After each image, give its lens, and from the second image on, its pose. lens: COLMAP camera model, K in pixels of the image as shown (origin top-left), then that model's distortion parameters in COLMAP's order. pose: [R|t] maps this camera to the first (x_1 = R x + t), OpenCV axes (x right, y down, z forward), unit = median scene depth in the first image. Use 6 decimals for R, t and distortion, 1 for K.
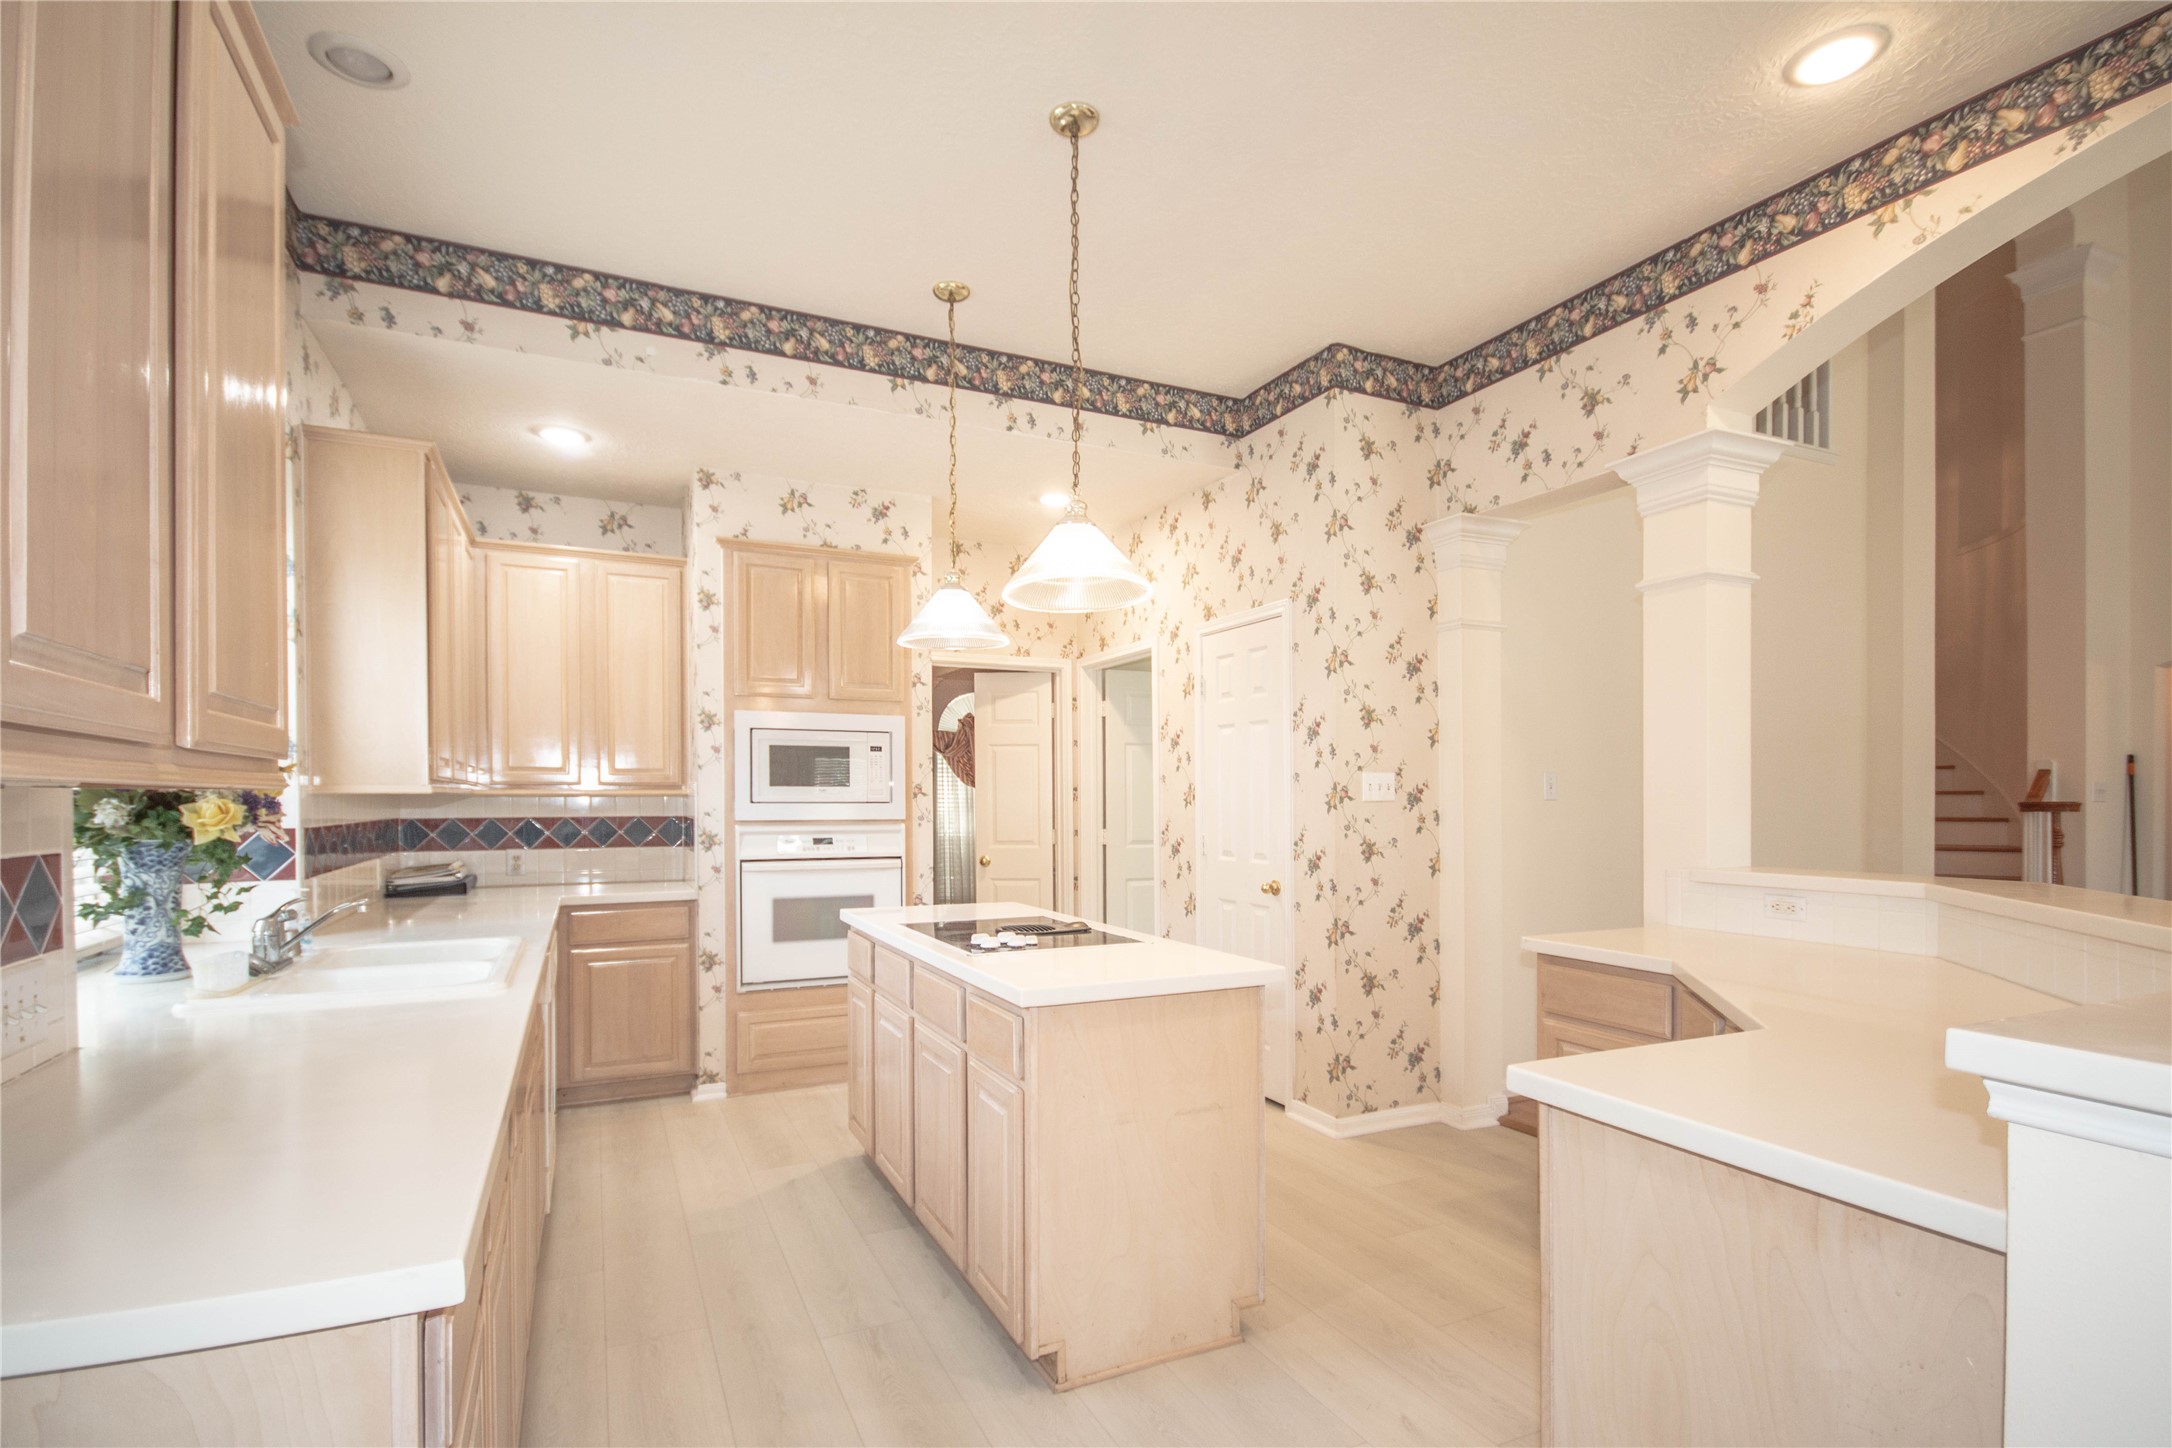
lens RADIAL K [[1009.4, 0, 1111.2], [0, 1009.4, 800.9], [0, 0, 1]] dist [-0.002486, -0.001102]
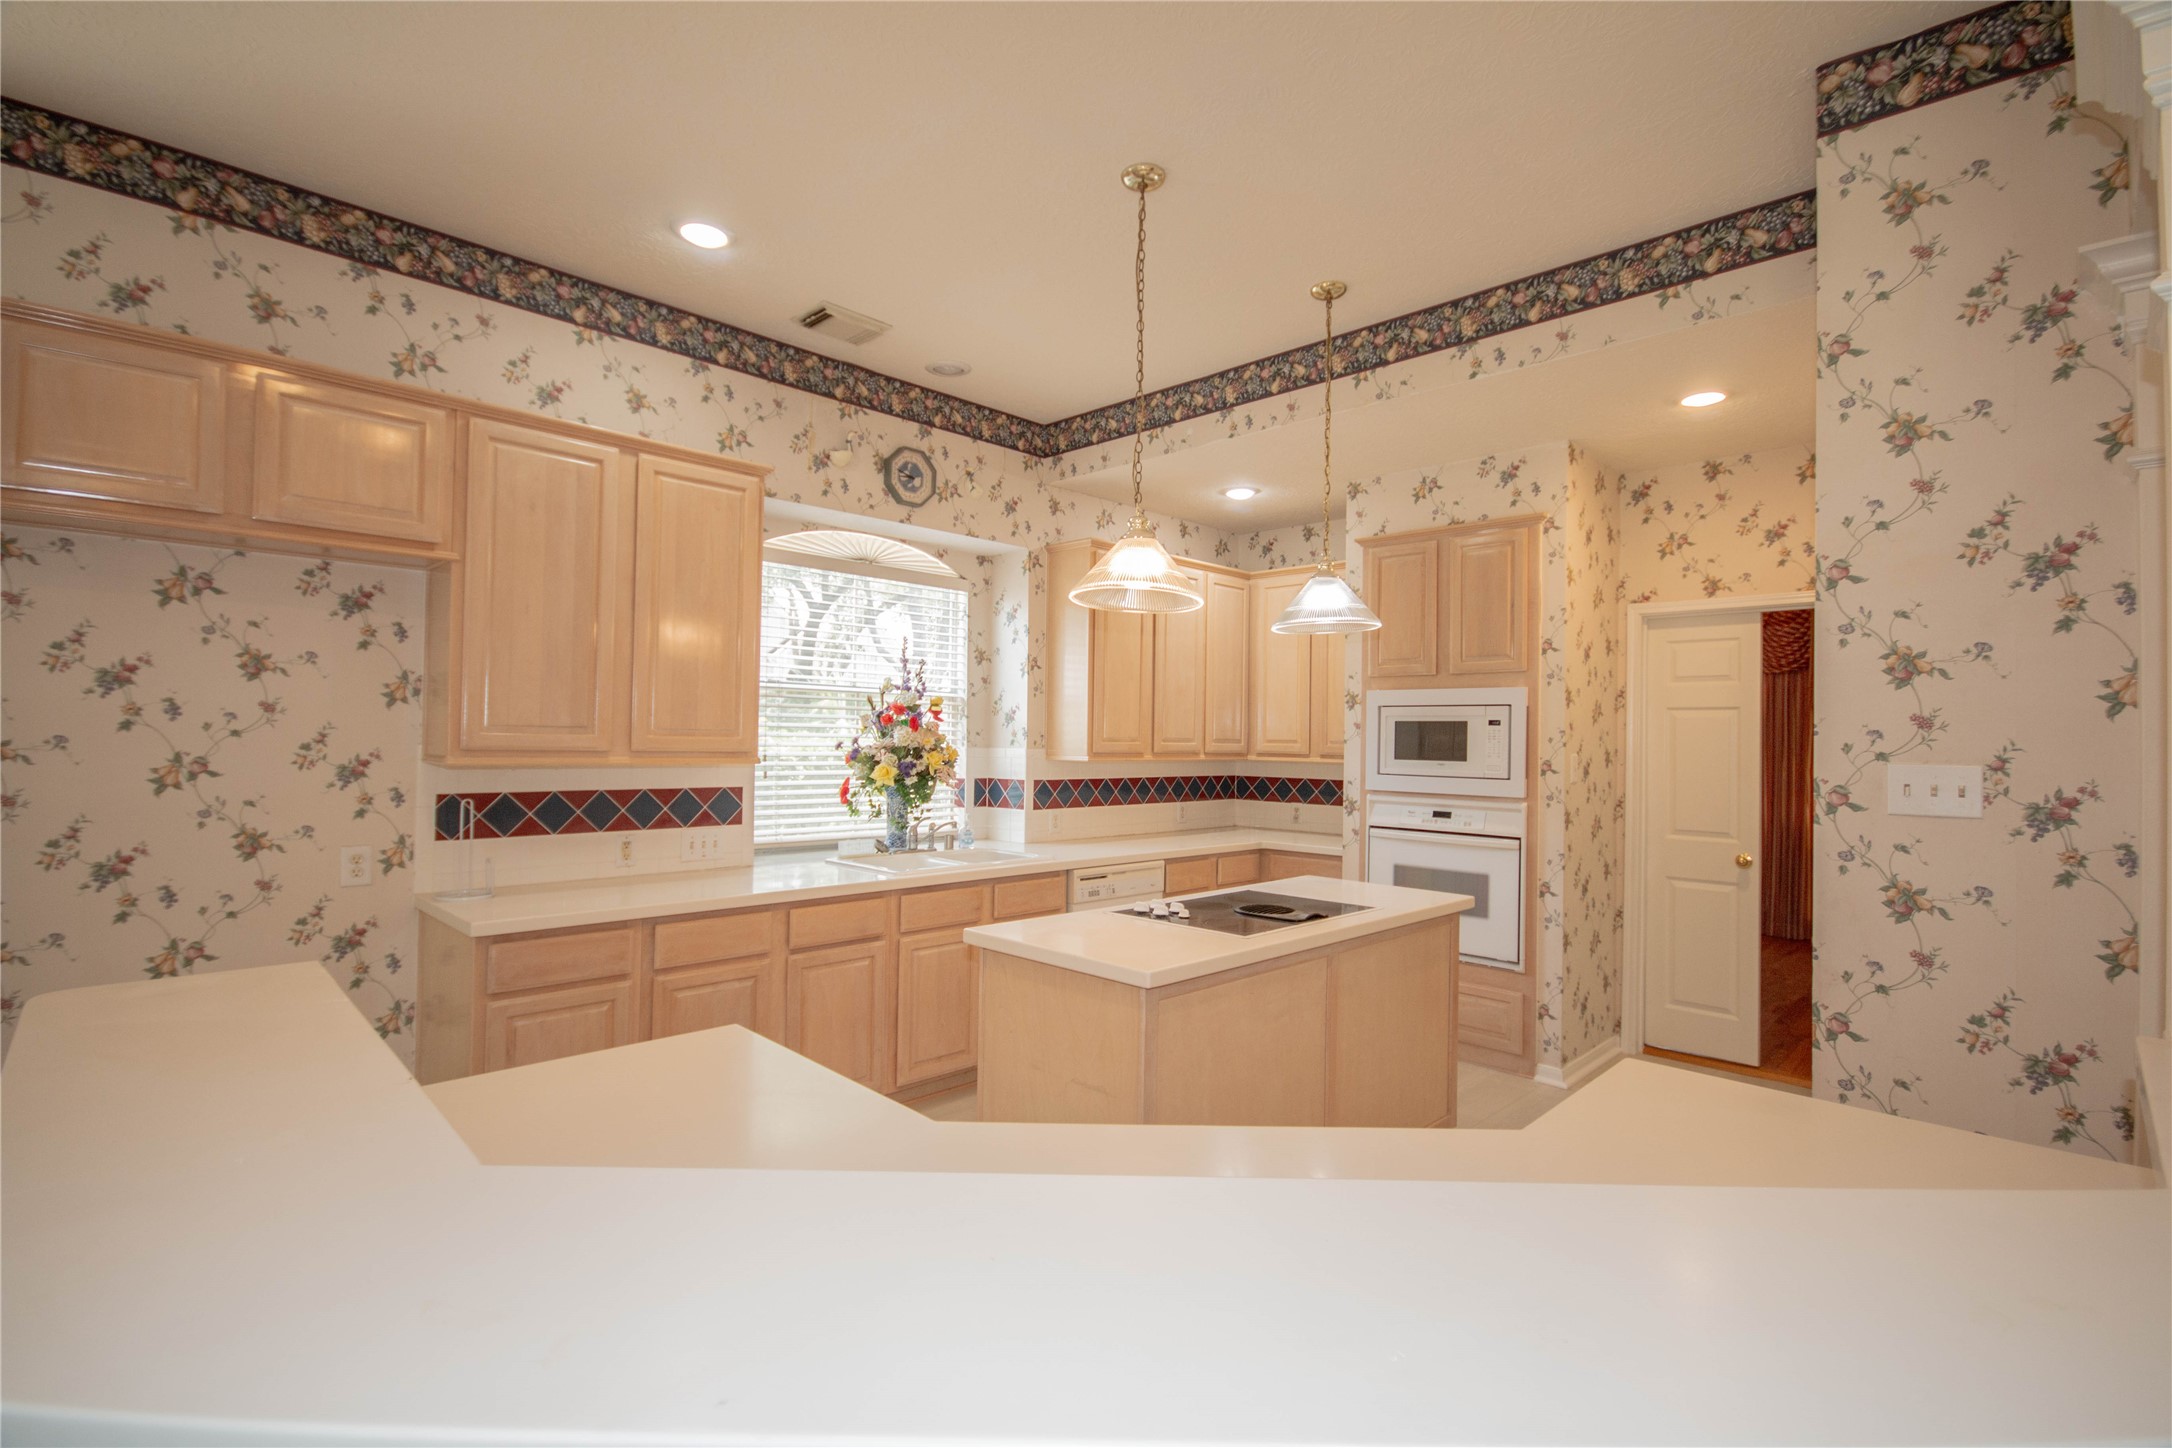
lens RADIAL K [[1009.4, 0, 1093.8], [0, 1009.4, 721.7], [0, 0, 1]] dist [-0.002486, -0.001102]
pose [[0.334419, -0.009516, -0.942376, 0.573764], [-0.021436, 0.999614, -0.017701, -0.028940], [0.942181, 0.026121, 0.334086, 0.339825]]
